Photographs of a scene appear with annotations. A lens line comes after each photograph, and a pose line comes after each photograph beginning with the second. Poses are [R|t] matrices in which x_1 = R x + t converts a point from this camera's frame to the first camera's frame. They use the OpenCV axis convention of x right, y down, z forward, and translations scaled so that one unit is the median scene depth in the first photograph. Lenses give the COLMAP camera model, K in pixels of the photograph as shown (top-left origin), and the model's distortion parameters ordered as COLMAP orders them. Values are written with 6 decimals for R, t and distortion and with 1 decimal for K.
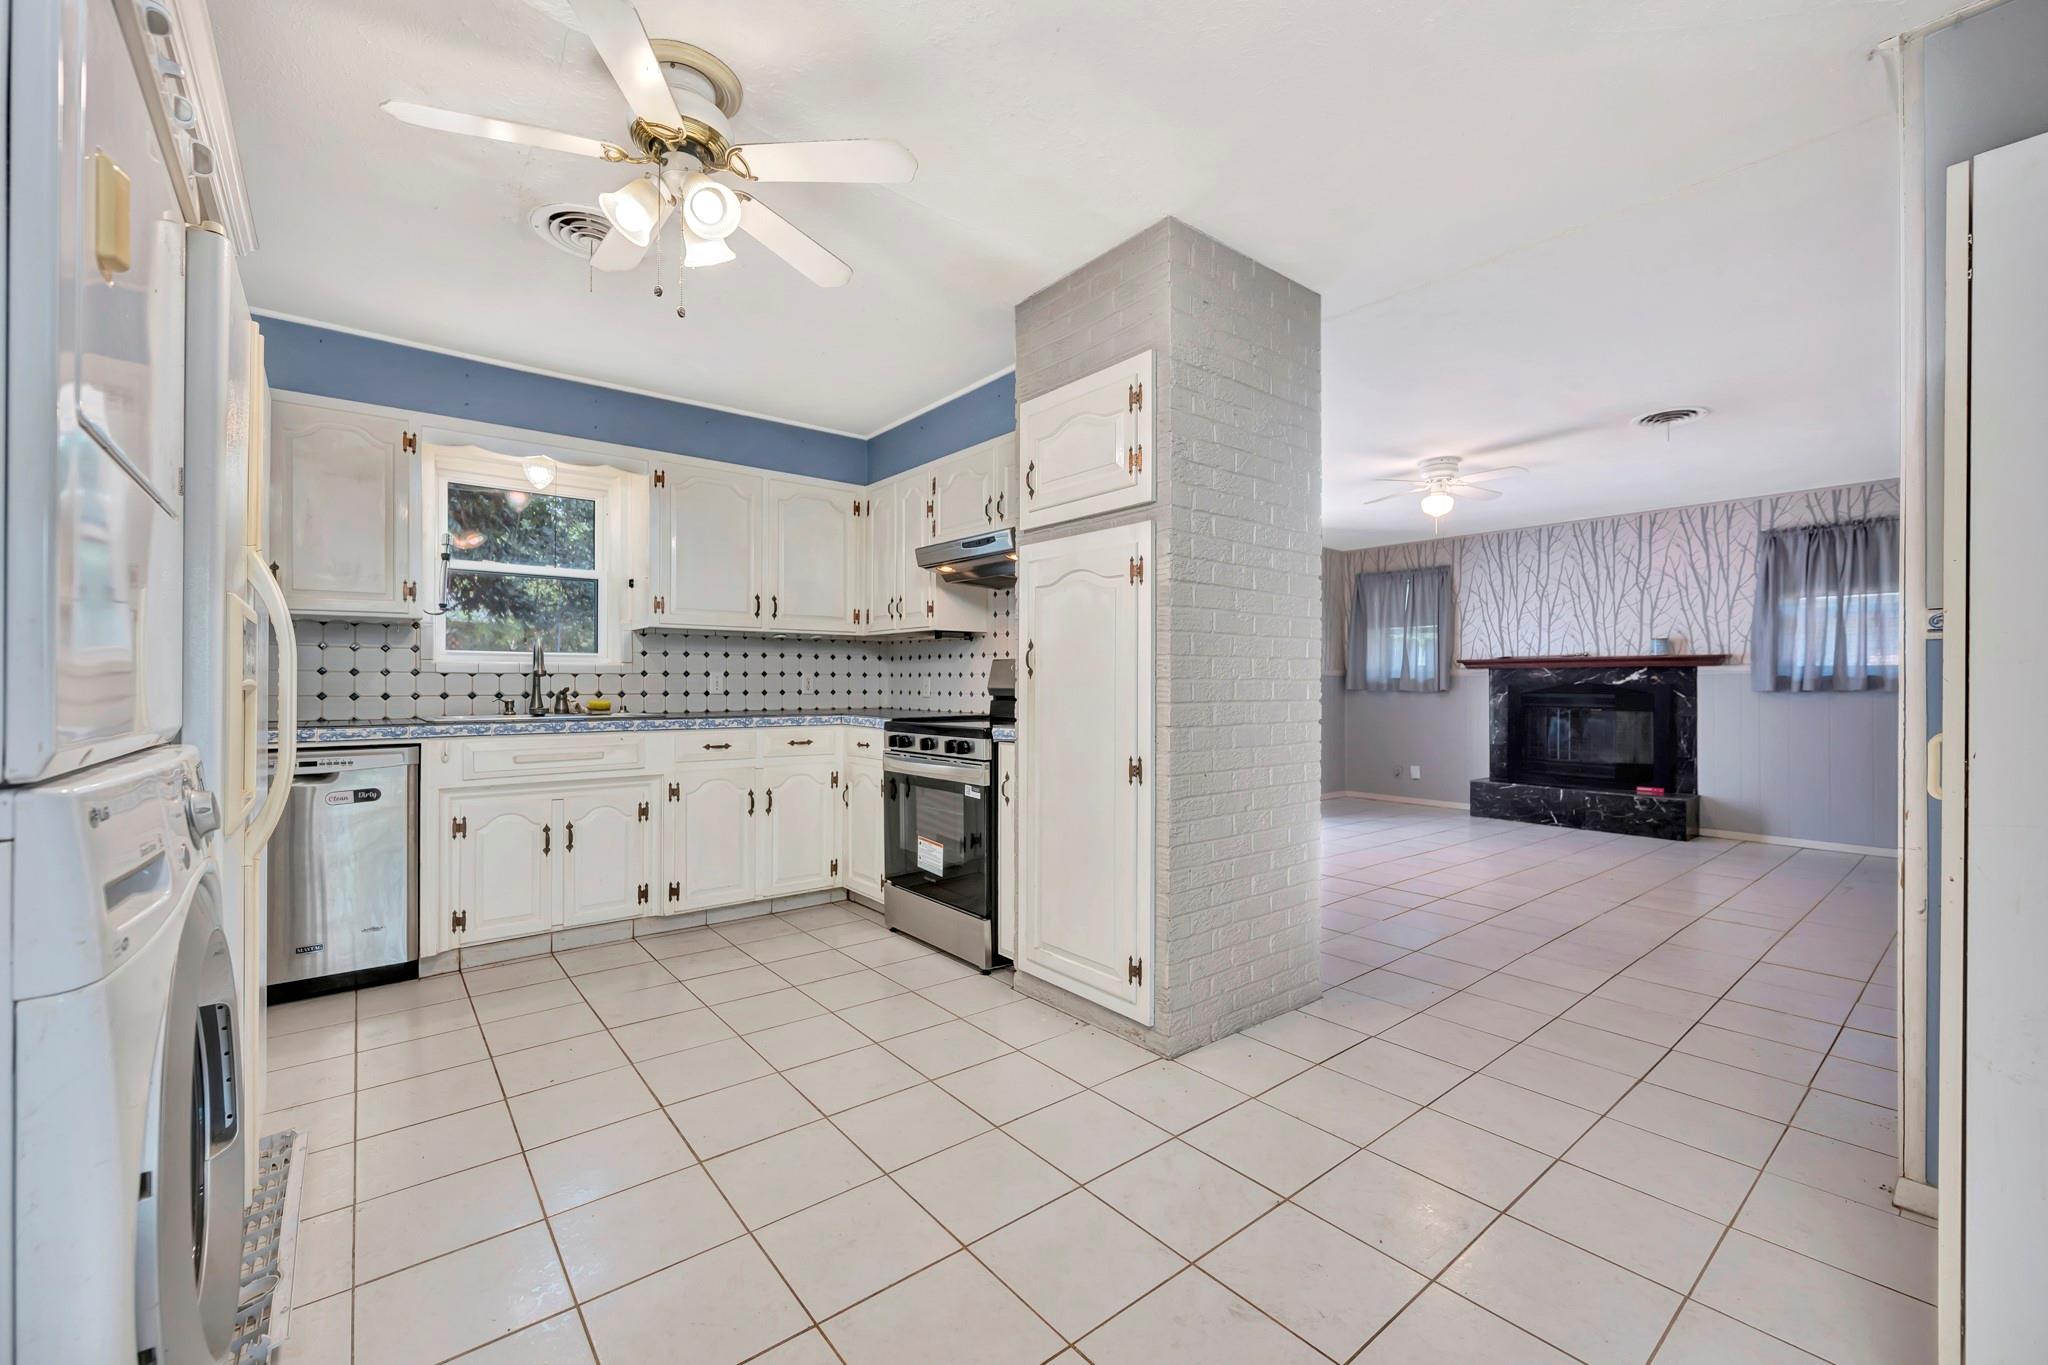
lens RADIAL K [[821.8, 0, 1039.5], [0, 821.8, 679.4], [0, 0, 1]] dist [-0.002725, -0.000481]
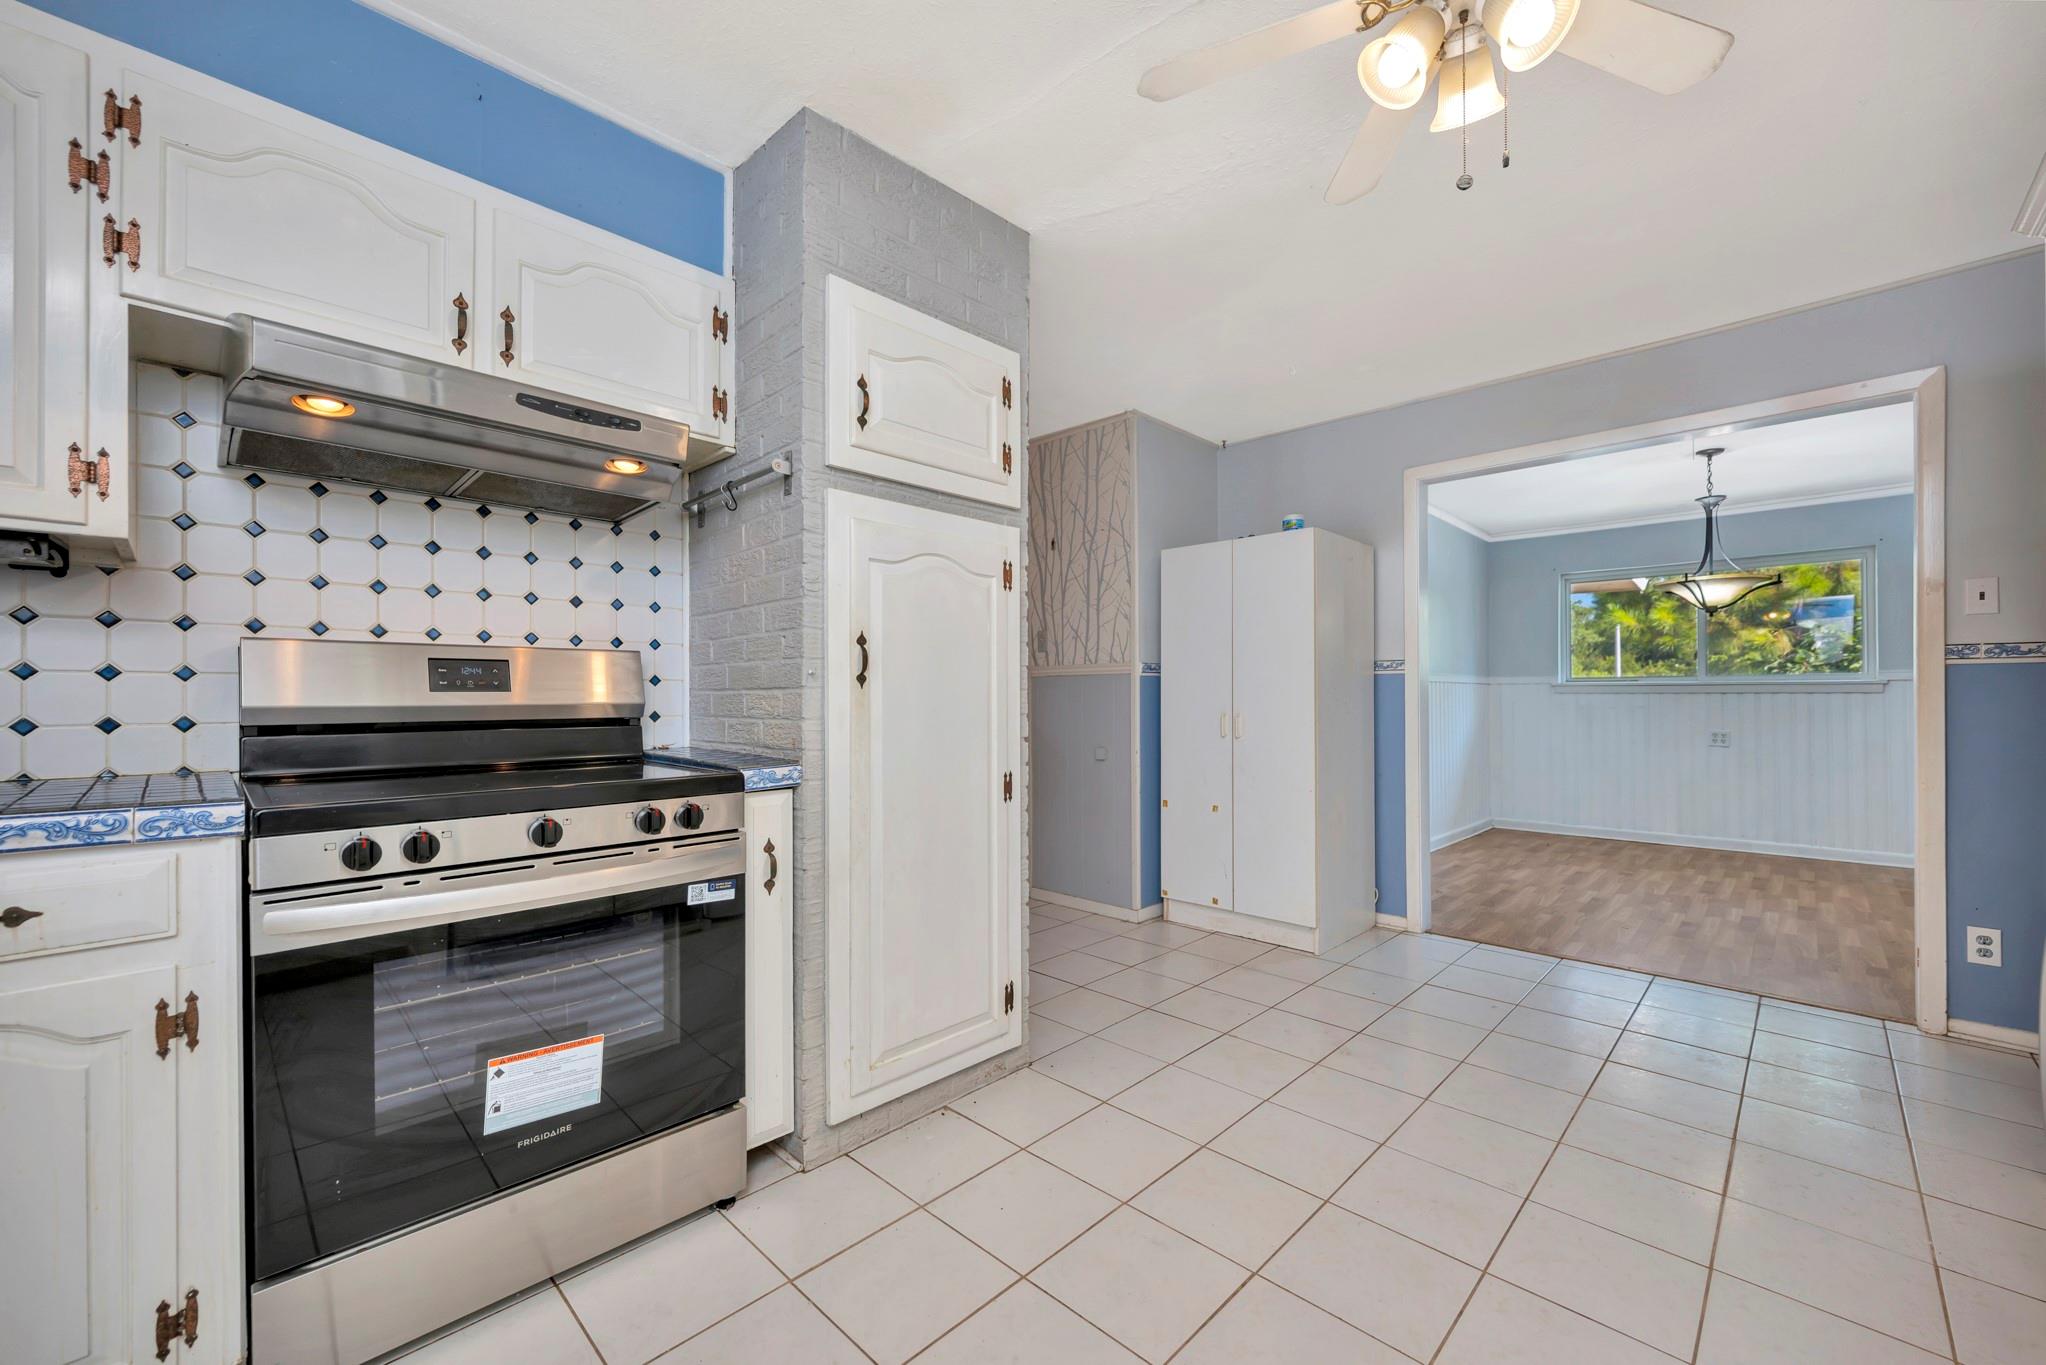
lens RADIAL K [[824.4, 0, 1023.8], [0, 824.4, 695.0], [0, 0, 1]] dist [0.001258, 0.000108]
pose [[-0.102676, -0.001542, 0.994714, -0.619214], [-0.004422, 0.999990, 0.001094, 0.002726], [-0.994705, -0.004286, -0.102682, 0.806558]]
